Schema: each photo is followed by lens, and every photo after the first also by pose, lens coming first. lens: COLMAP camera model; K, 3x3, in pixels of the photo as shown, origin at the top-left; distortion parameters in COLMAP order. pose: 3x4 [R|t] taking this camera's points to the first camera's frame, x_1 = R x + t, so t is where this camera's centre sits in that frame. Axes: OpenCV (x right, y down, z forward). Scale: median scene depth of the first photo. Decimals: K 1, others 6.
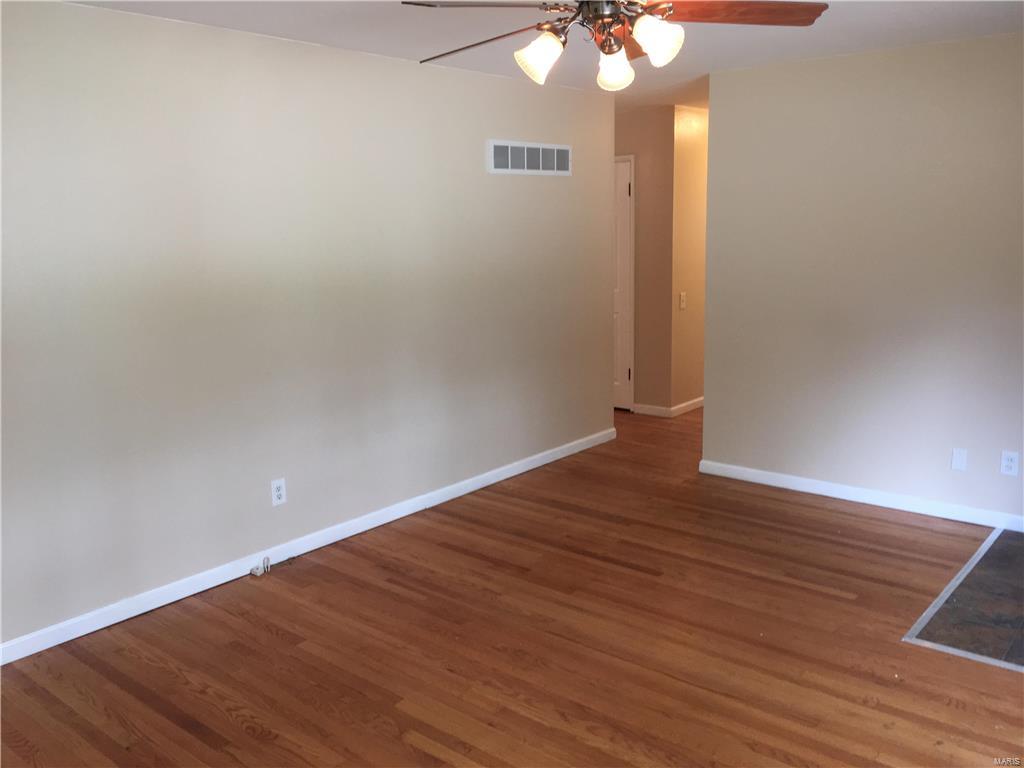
lens RADIAL K [[863.1, 0, 508.2], [0, 863.1, 384.3], [0, 0, 1]] dist [0.006963, 0.000291]
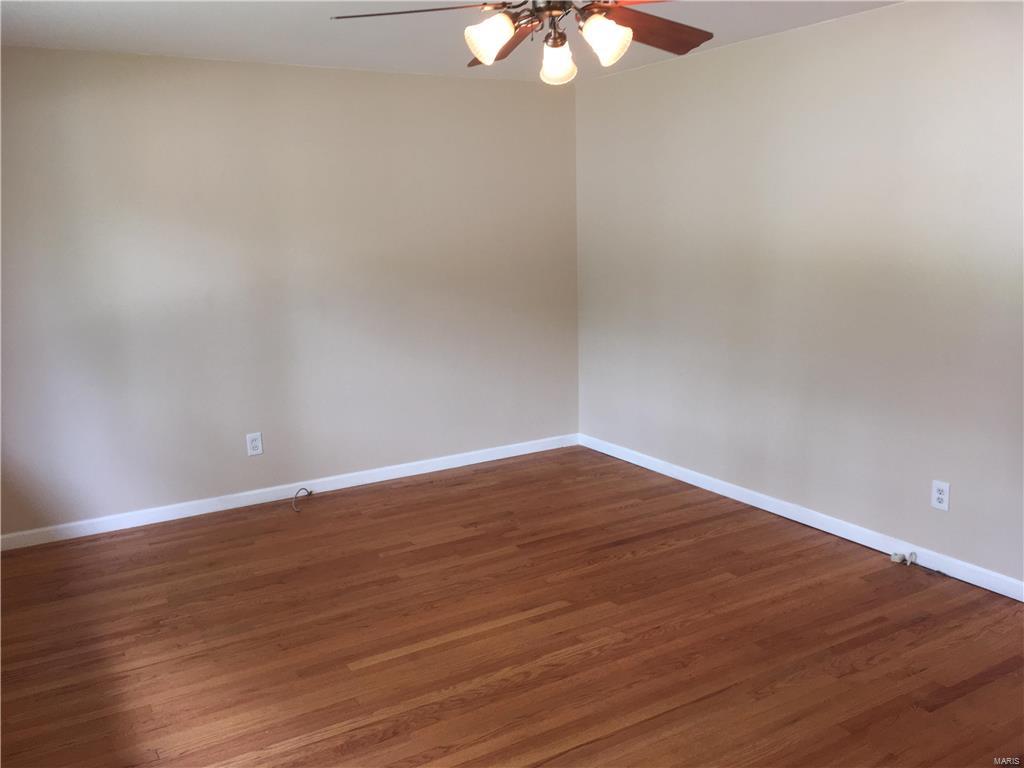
lens RADIAL K [[863.1, 0, 508.2], [0, 863.1, 384.3], [0, 0, 1]] dist [0.006963, 0.000291]
pose [[-0.323058, 0.209148, -0.922979, 0.797342], [-0.147476, 0.952234, 0.267397, -0.186042], [0.934818, 0.222502, -0.276782, 0.919080]]
